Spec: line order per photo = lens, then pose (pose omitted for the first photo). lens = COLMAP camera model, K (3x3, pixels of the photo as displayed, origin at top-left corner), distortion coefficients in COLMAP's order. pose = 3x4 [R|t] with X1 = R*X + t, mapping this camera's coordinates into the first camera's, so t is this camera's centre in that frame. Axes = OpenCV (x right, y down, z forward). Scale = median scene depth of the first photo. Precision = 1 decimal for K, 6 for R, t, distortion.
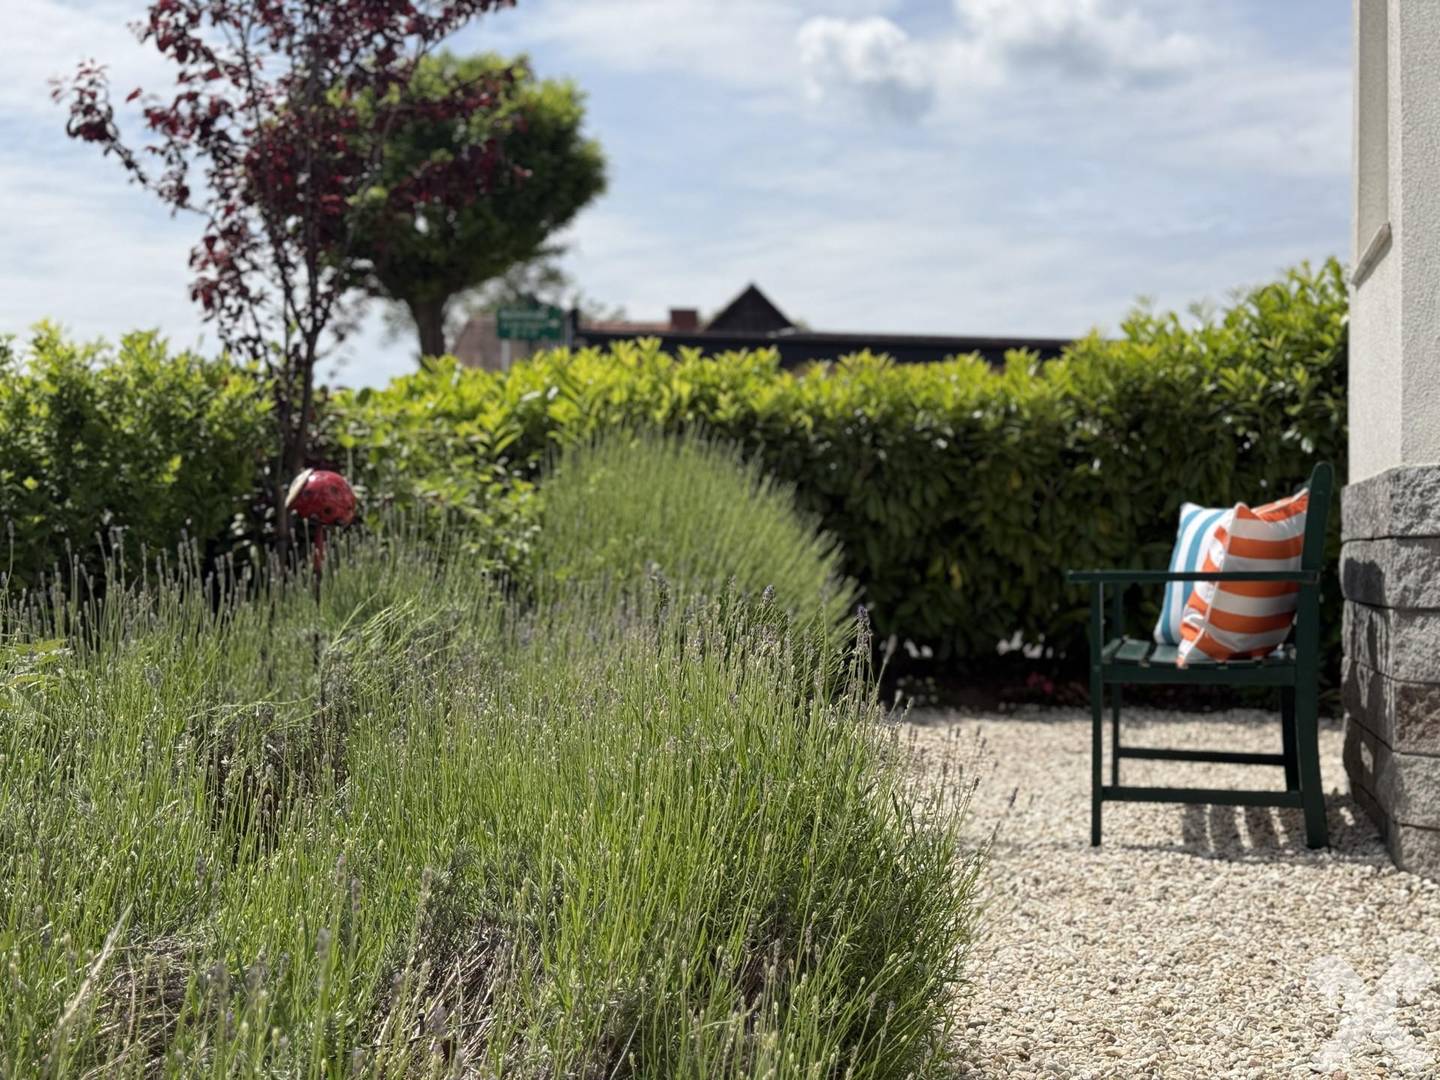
lens RADIAL K [[2199.7, 0, 719.7], [0, 2199.7, 546.3], [0, 0, 1]] dist [0.093912, 0.000000]
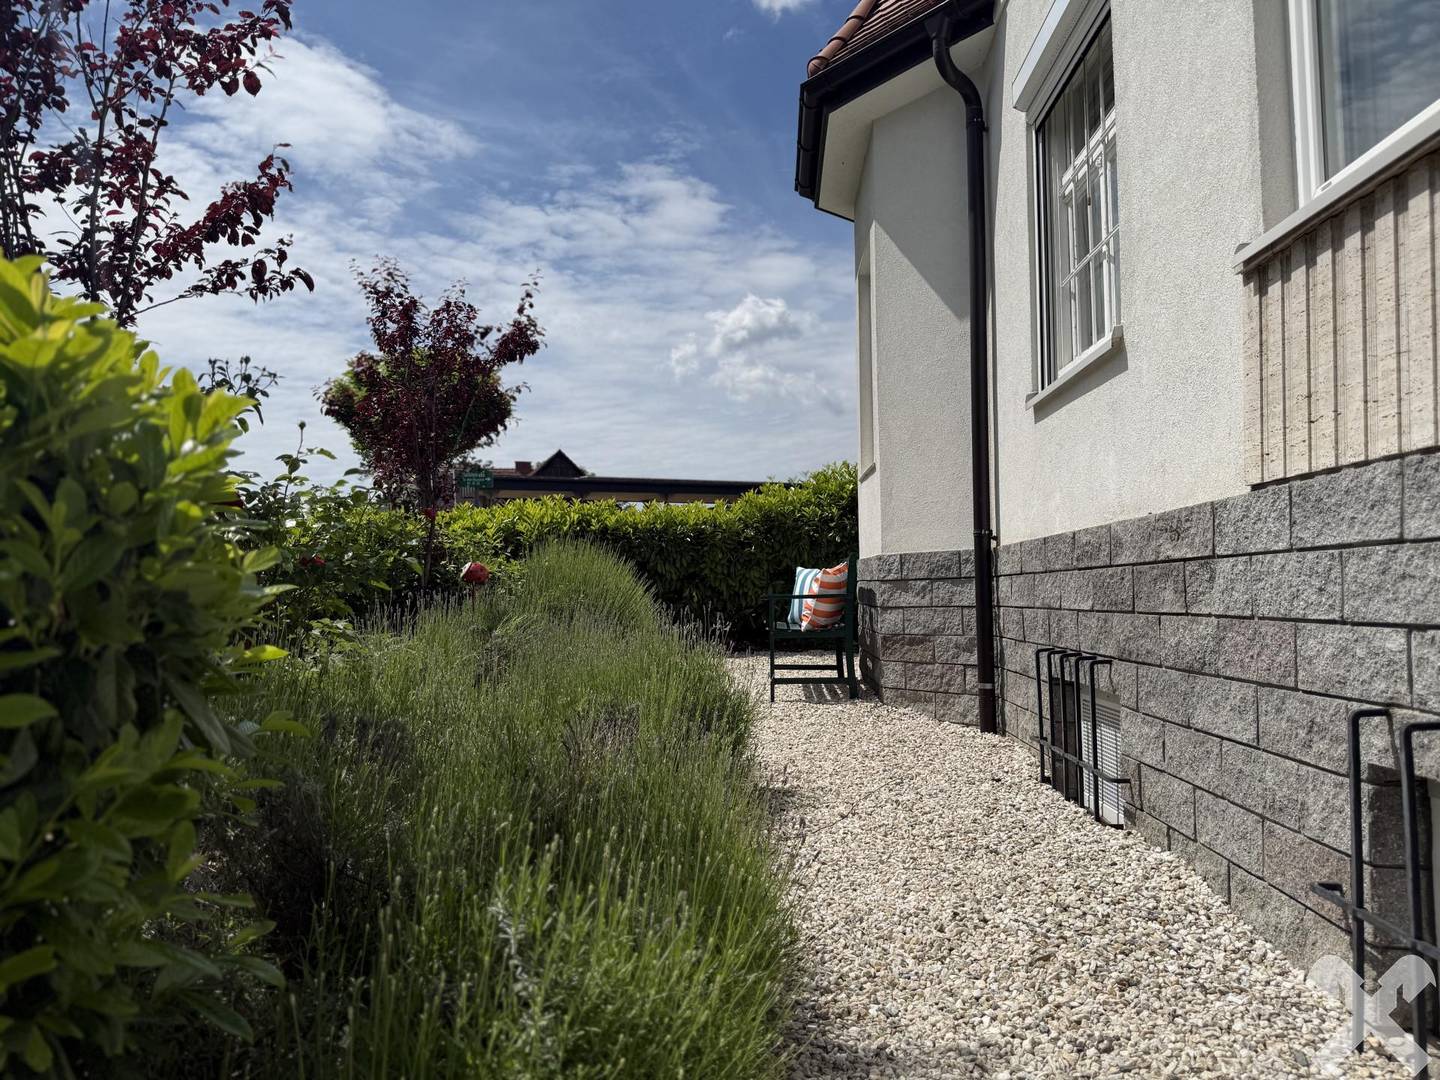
lens RADIAL K [[2199.7, 0, 719.4], [0, 2199.7, 538.4], [0, 0, 1]] dist [0.093912, 0.000000]
pose [[0.962384, -0.018112, 0.271090, -0.557056], [0.016774, 0.999833, 0.007252, -0.071710], [-0.271176, -0.002432, 0.962527, -1.394540]]
